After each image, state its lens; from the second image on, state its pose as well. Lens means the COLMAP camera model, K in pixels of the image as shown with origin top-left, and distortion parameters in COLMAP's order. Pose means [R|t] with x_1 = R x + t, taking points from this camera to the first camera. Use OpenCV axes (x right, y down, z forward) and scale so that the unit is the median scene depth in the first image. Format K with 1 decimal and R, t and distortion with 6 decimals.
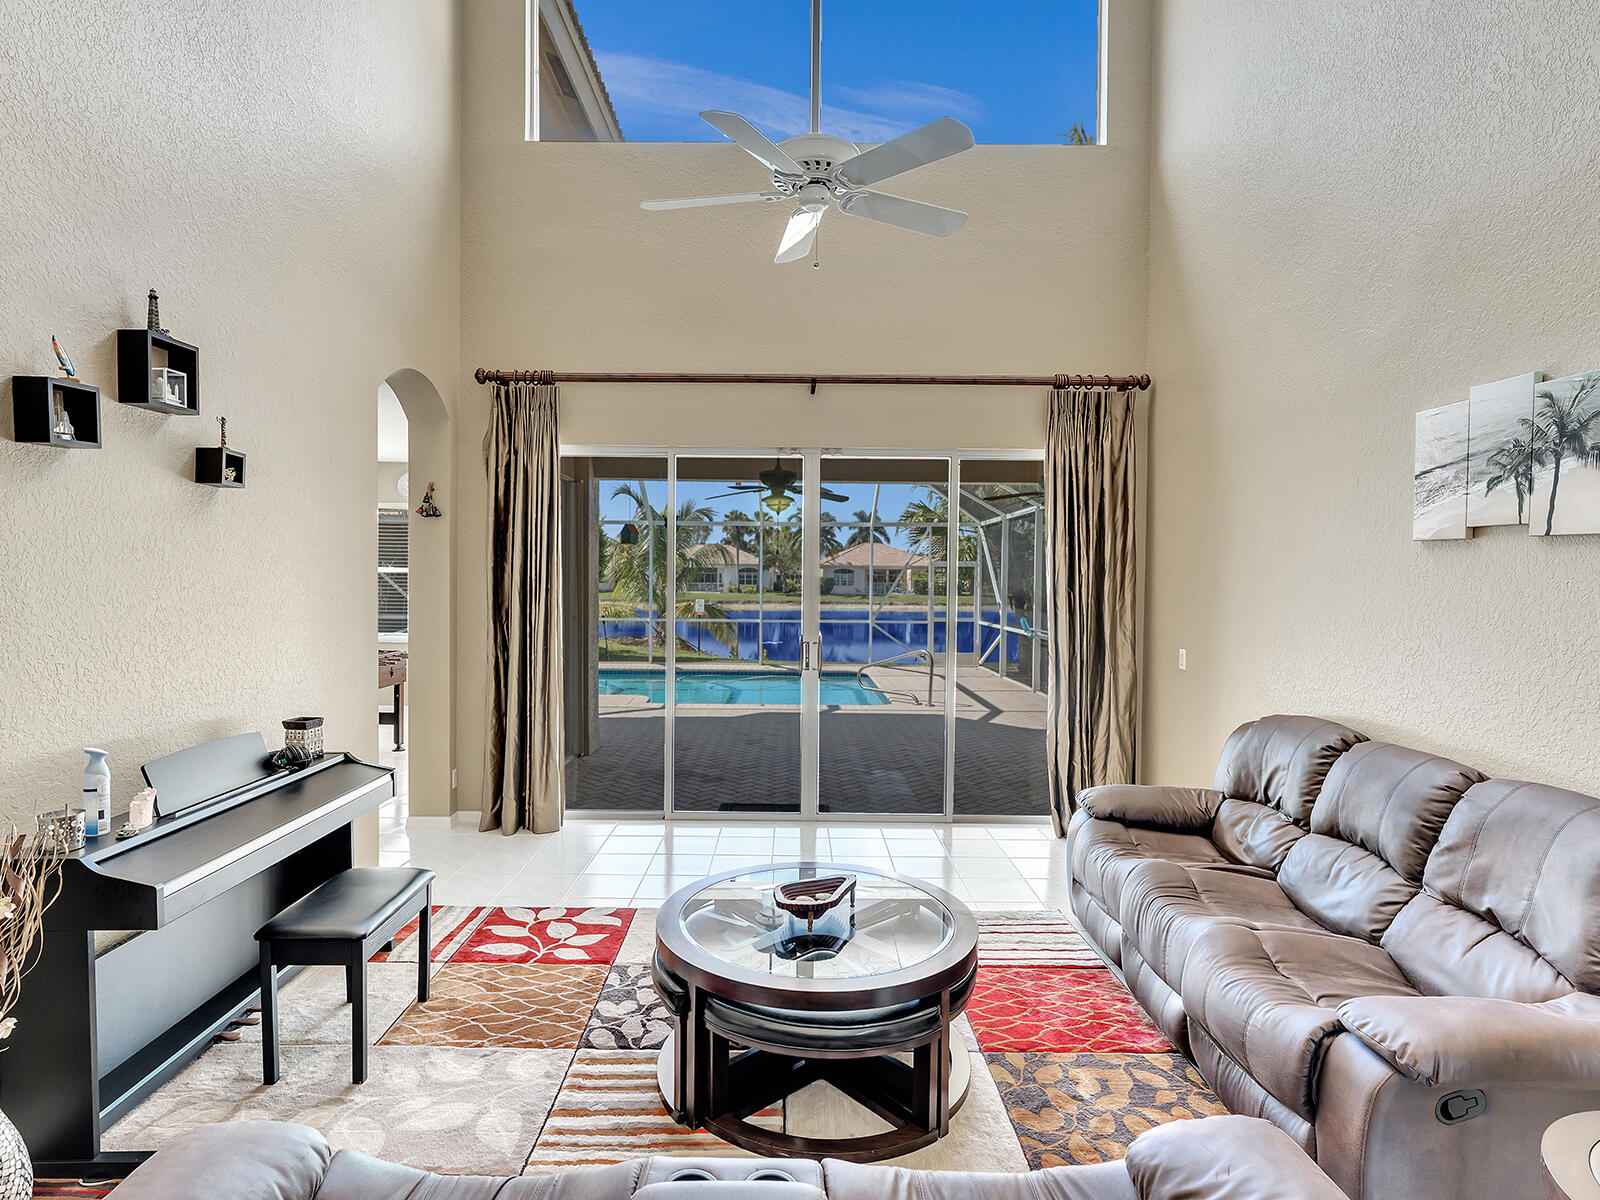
lens RADIAL K [[848.2, 0, 794.2], [0, 848.2, 597.0], [0, 0, 1]] dist [-0.009299, -0.001114]
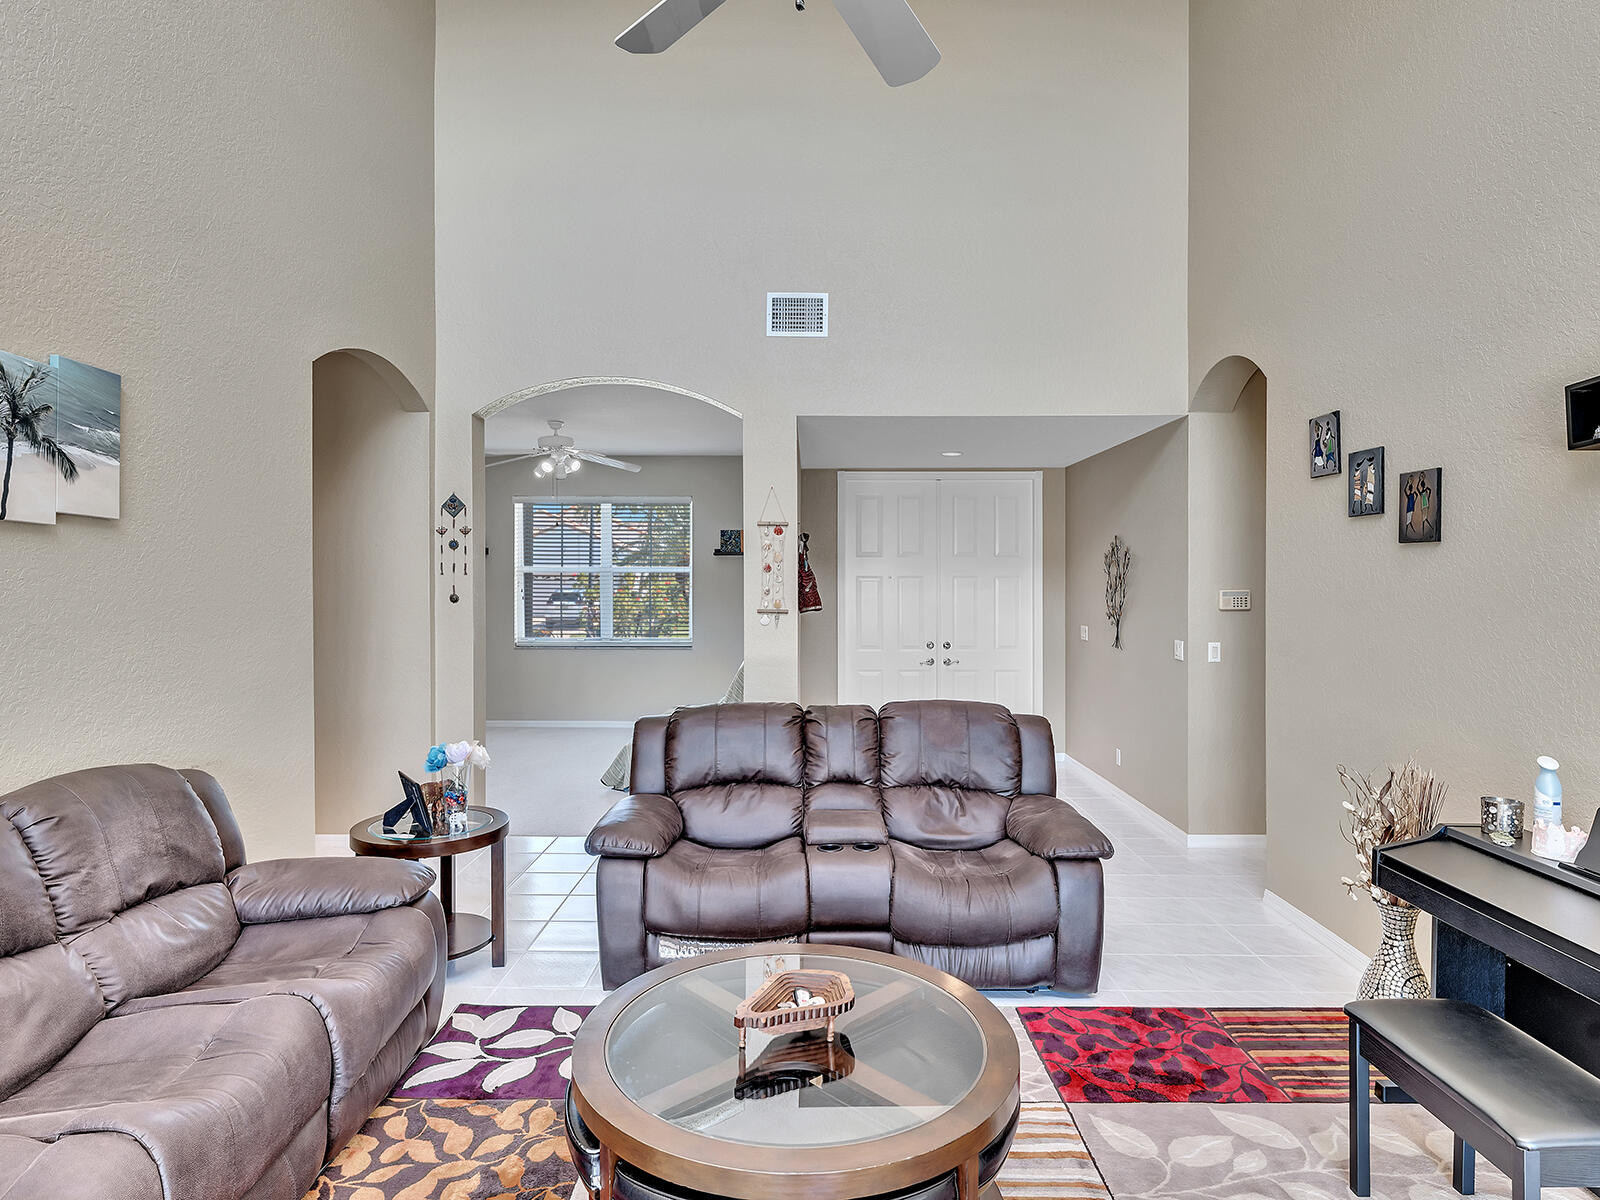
lens RADIAL K [[902.7, 0, 794.5], [0, 902.7, 597.6], [0, 0, 1]] dist [0.000741, -0.001070]
pose [[-0.999841, -0.011546, 0.013562, 0.018897], [-0.010993, 0.999133, 0.040163, -0.030486], [-0.014014, 0.040008, -0.999101, 1.575835]]
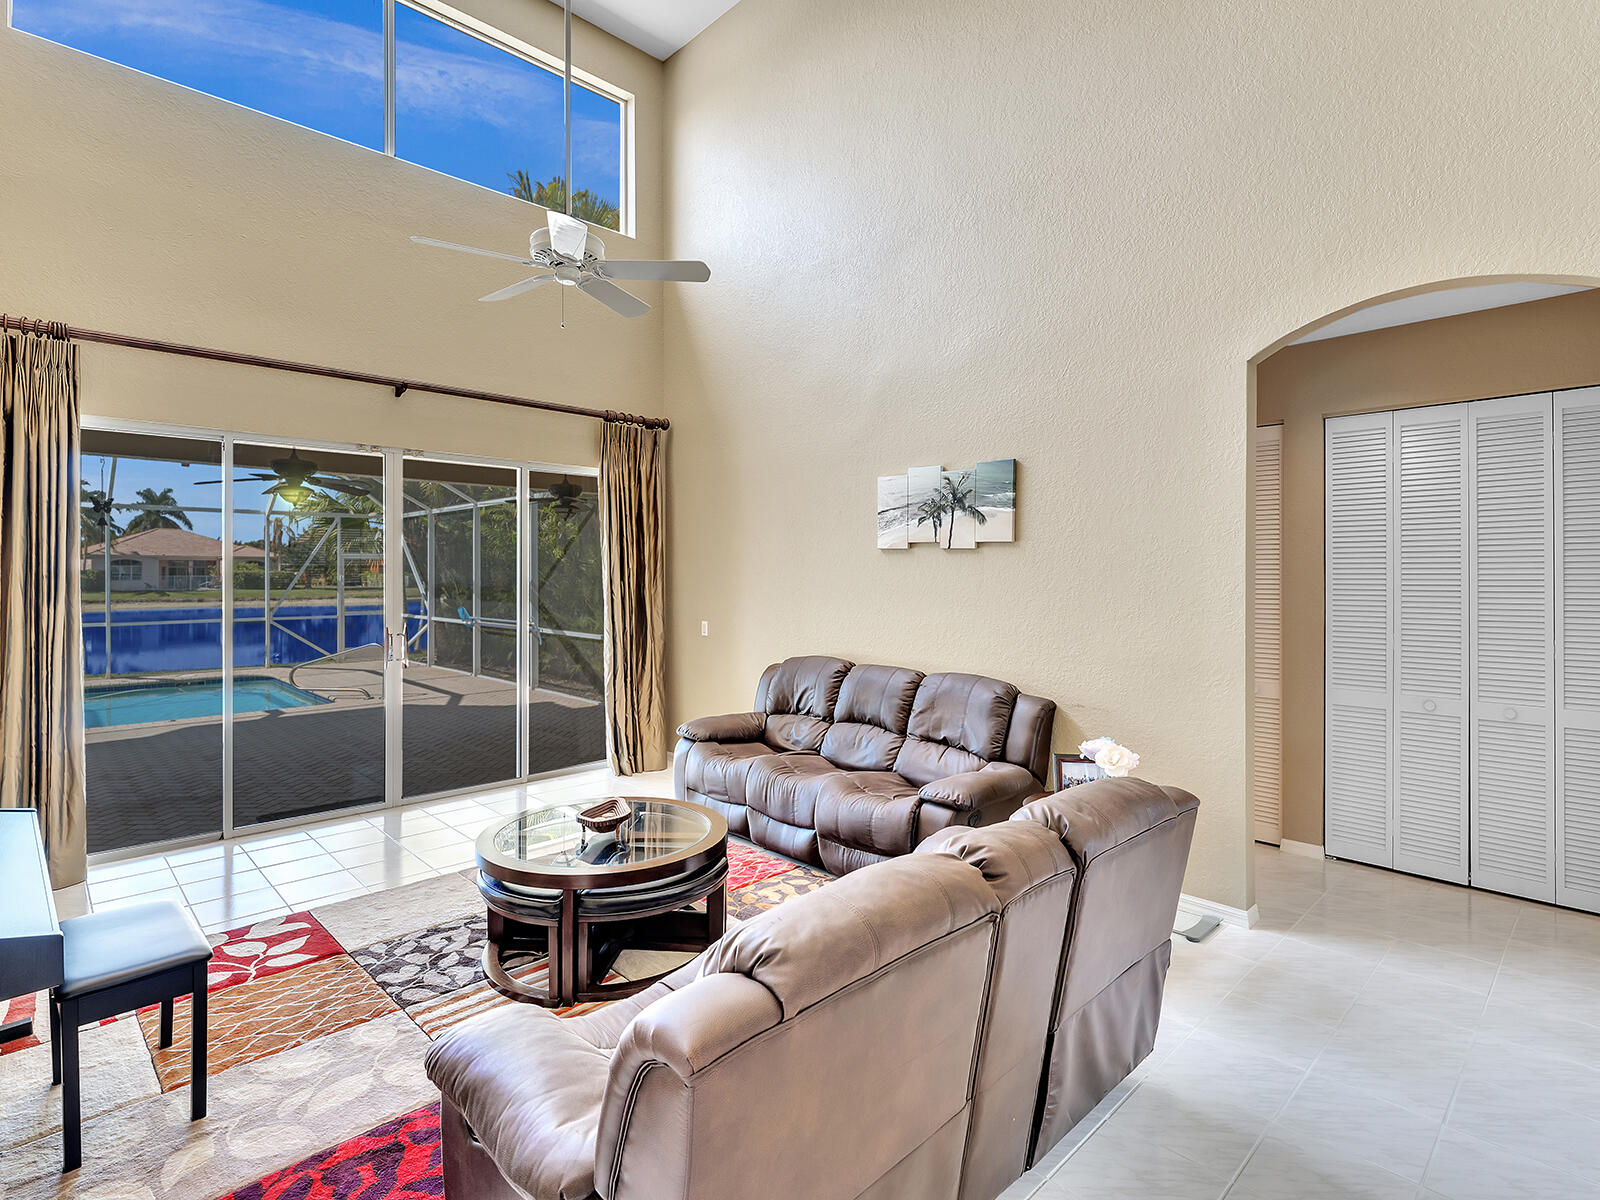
lens RADIAL K [[802.6, 0, 798.9], [0, 802.6, 572.0], [0, 0, 1]] dist [-0.000079, -0.000611]
pose [[0.716847, -0.007372, 0.697191, -0.552436], [0.020504, 0.999735, -0.010510, -0.003971], [-0.696929, 0.021830, 0.716808, -0.093968]]
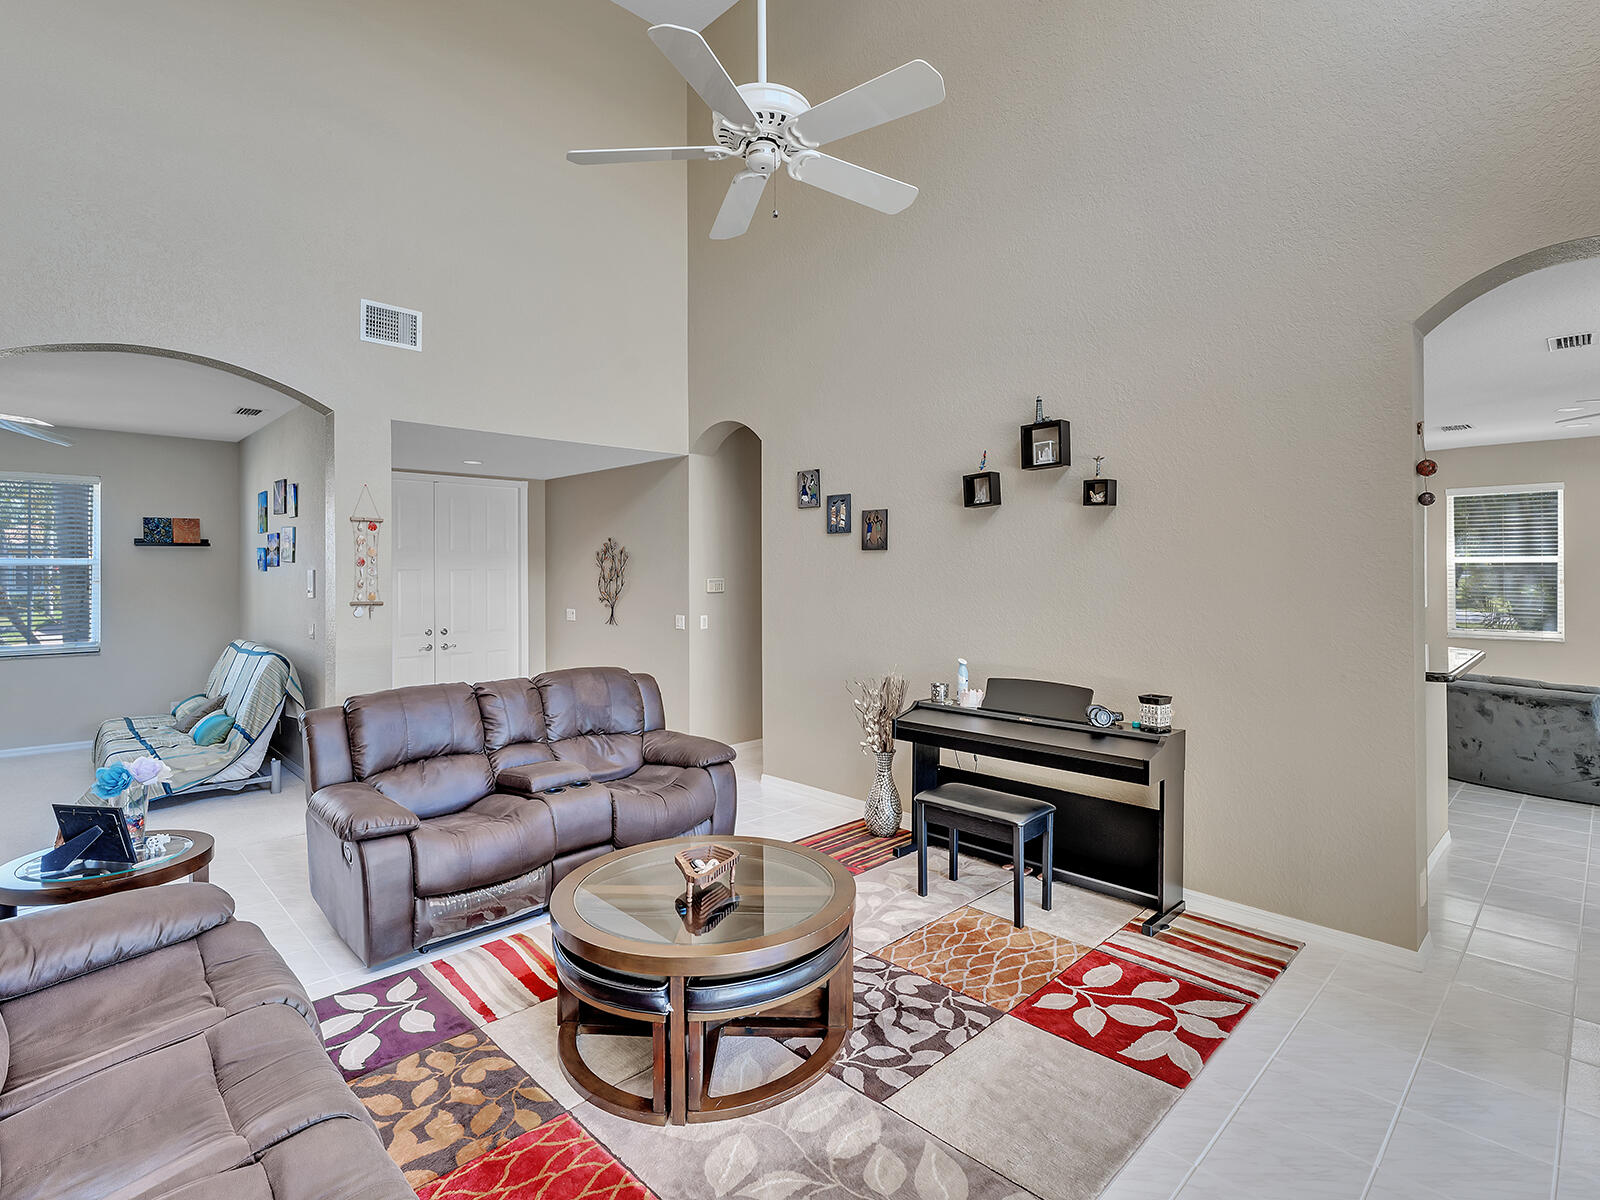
lens RADIAL K [[802.6, 0, 798.9], [0, 802.6, 572.0], [0, 0, 1]] dist [-0.000079, -0.000611]
pose [[-0.718275, -0.006902, -0.695725, 0.577779], [-0.017773, 0.999806, 0.008431, -0.026042], [0.695532, 0.018421, -0.718259, 1.600063]]
